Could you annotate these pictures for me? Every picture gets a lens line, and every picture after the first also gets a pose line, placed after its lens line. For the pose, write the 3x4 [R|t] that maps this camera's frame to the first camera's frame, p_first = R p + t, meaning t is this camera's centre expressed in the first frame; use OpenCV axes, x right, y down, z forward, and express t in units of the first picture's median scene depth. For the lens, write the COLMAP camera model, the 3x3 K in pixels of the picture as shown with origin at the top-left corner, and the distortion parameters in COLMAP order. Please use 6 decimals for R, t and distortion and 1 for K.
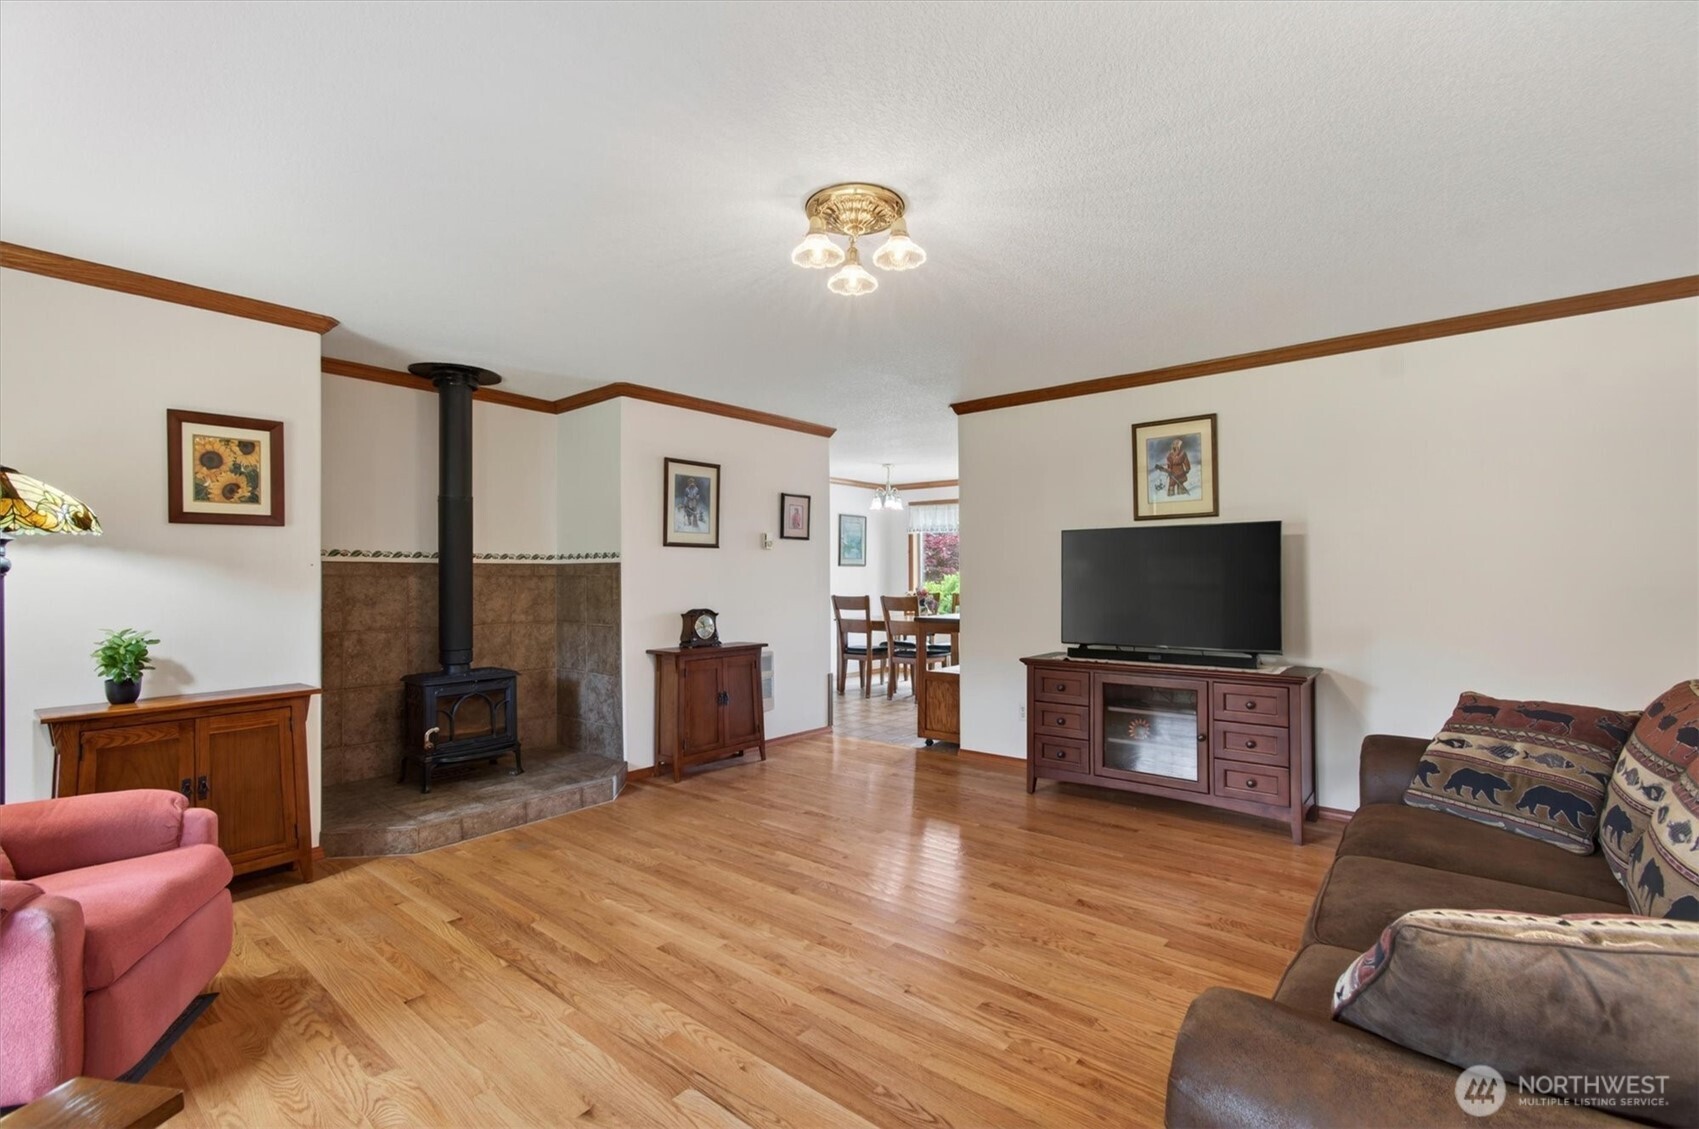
lens RADIAL K [[761.5, 0, 849.5], [0, 761.5, 564.5], [0, 0, 1]] dist [-0.012178, 0.014835]
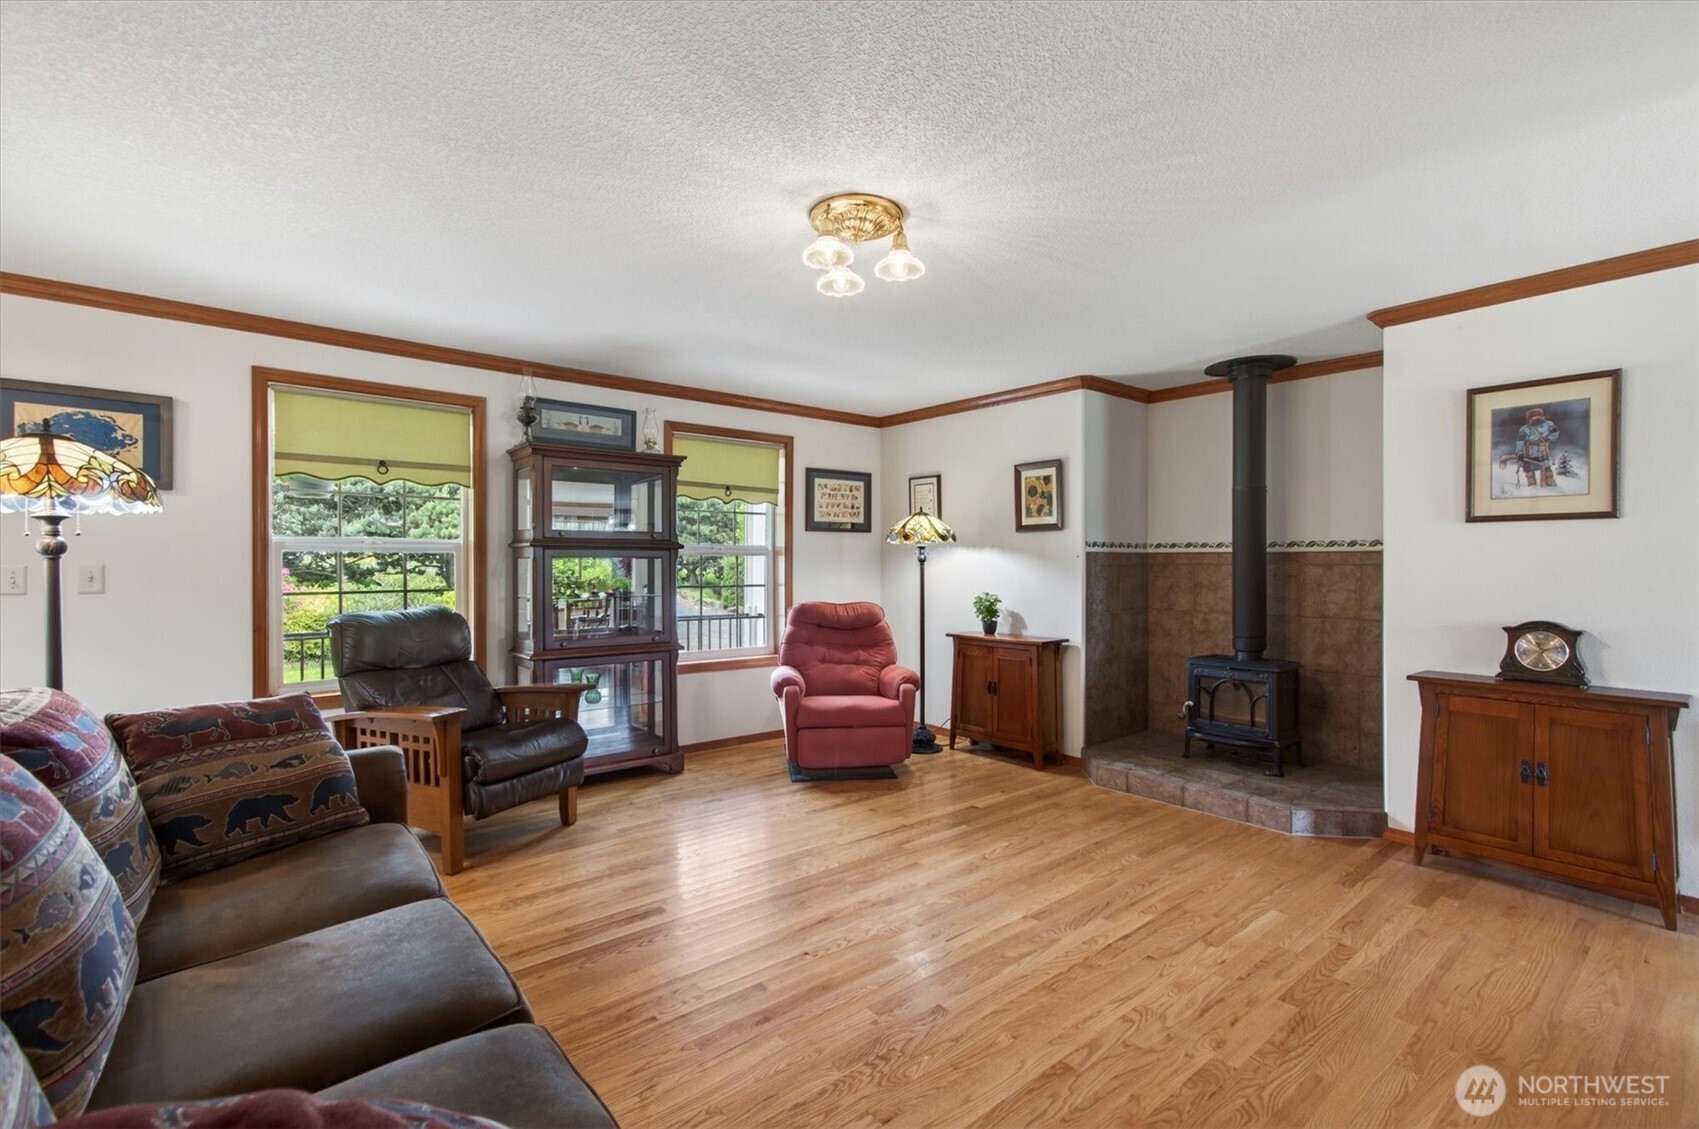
lens RADIAL K [[761.5, 0, 849.5], [0, 761.5, 564.5], [0, 0, 1]] dist [-0.012178, 0.014835]
pose [[-0.192282, 0.005811, -0.981322, 0.697762], [0.011581, 0.999926, 0.003652, 0.005559], [0.981271, -0.010662, -0.192335, 0.796710]]
